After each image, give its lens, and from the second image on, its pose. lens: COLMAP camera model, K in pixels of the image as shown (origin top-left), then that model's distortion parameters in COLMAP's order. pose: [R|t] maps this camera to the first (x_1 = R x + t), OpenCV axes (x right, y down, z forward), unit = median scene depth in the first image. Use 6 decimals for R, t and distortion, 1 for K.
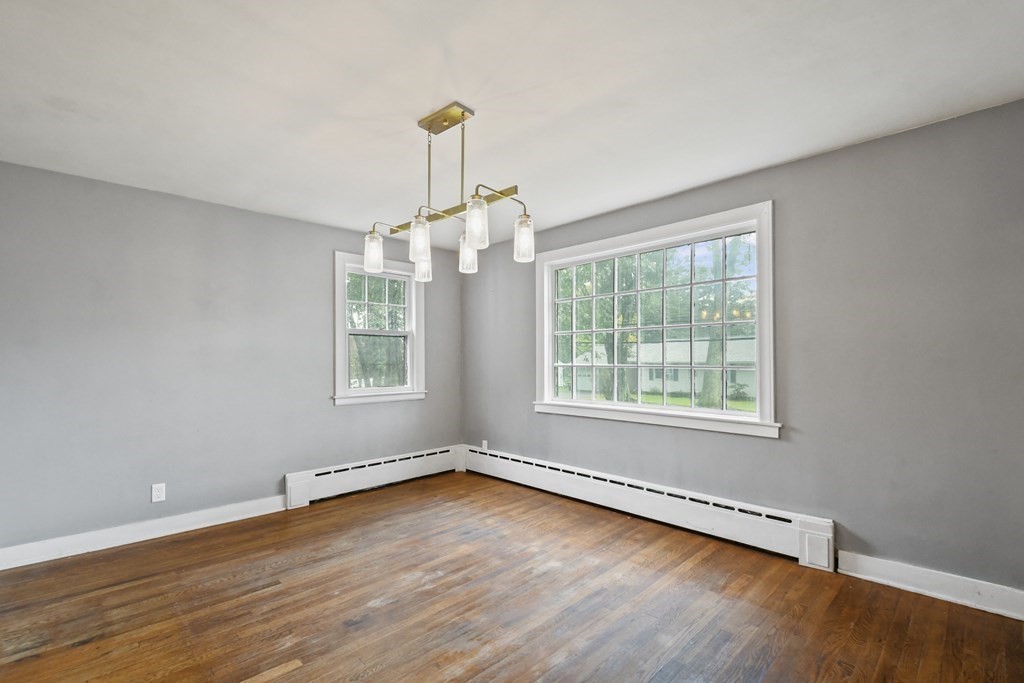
lens RADIAL K [[458.7, 0, 496.6], [0, 458.7, 361.1], [0, 0, 1]] dist [0.010054, -0.000297]
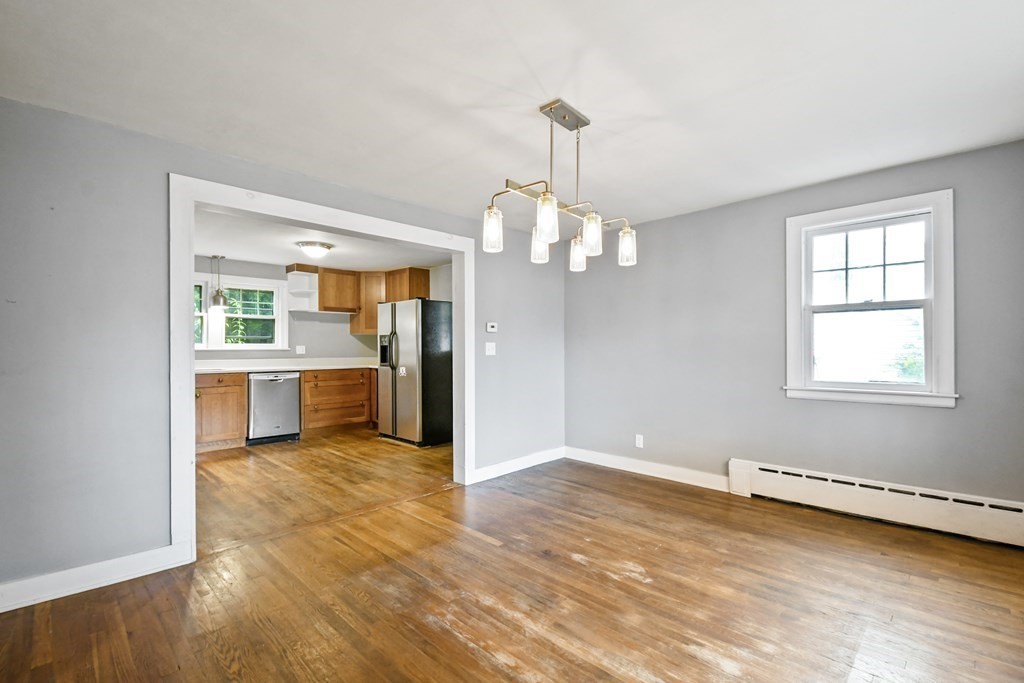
lens RADIAL K [[465.3, 0, 514.9], [0, 465.3, 344.8], [0, 0, 1]] dist [0.014571, -0.010910]
pose [[0.033829, 0.000280, -0.999428, 0.741222], [0.003872, 0.999992, 0.000412, -0.006399], [0.999420, -0.003884, 0.033828, 0.661478]]
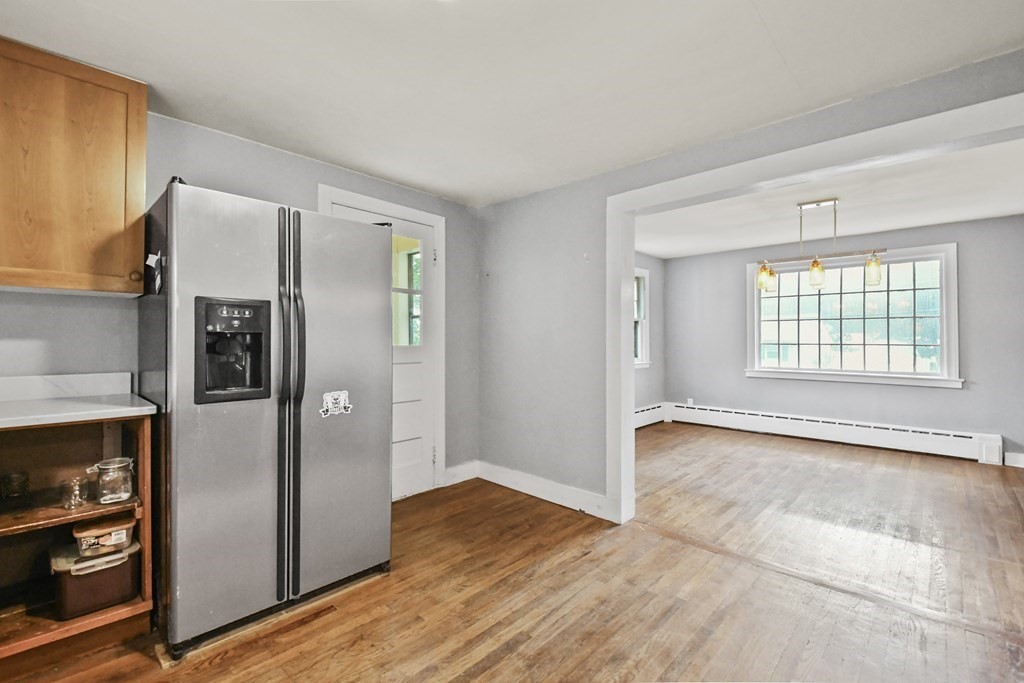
lens RADIAL K [[446.2, 0, 508.7], [0, 446.2, 338.1], [0, 0, 1]] dist [0.019133, -0.013588]
pose [[0.998925, 0.004841, 0.046096, -1.072728], [-0.004596, 0.999975, -0.005414, 0.004973], [-0.046121, 0.005196, 0.998922, -0.519898]]
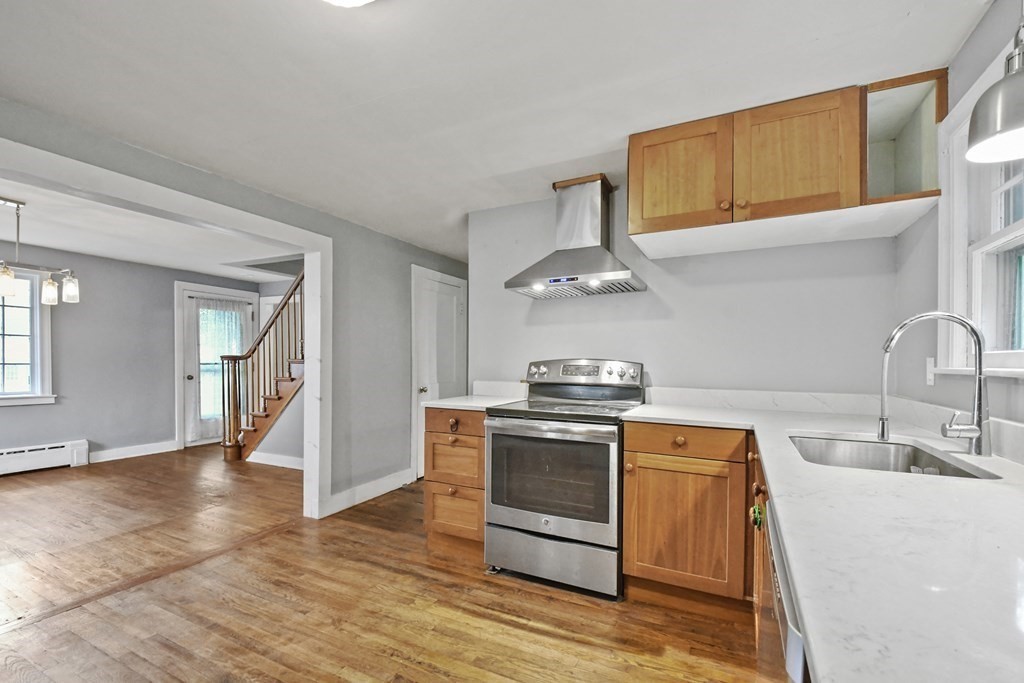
lens RADIAL K [[450.4, 0, 506.9], [0, 450.4, 363.8], [0, 0, 1]] dist [-0.000621, -0.000580]
pose [[-0.326808, -0.004655, 0.945079, -1.594595], [-0.005027, 0.999982, 0.003187, 0.001396], [-0.945077, -0.003709, -0.326826, -0.079590]]
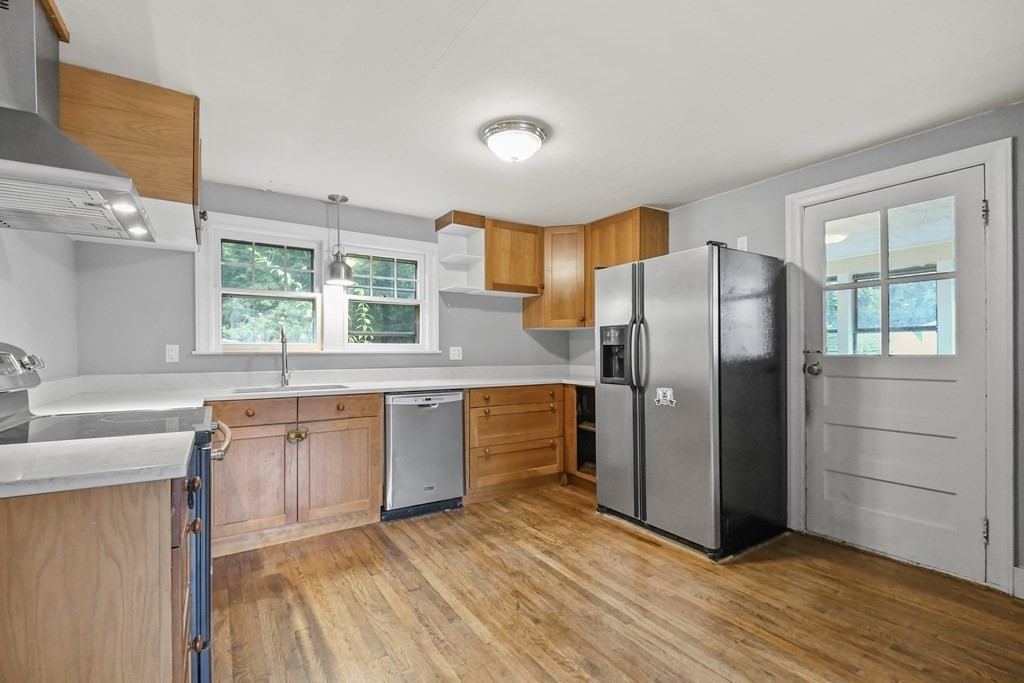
lens RADIAL K [[451.2, 0, 507.4], [0, 451.2, 348.5], [0, 0, 1]] dist [0.022169, -0.015902]
pose [[-0.185508, -0.002323, -0.982640, -0.277749], [0.005065, 0.999982, -0.003321, 0.005974], [0.982630, -0.005593, -0.185493, 0.081829]]
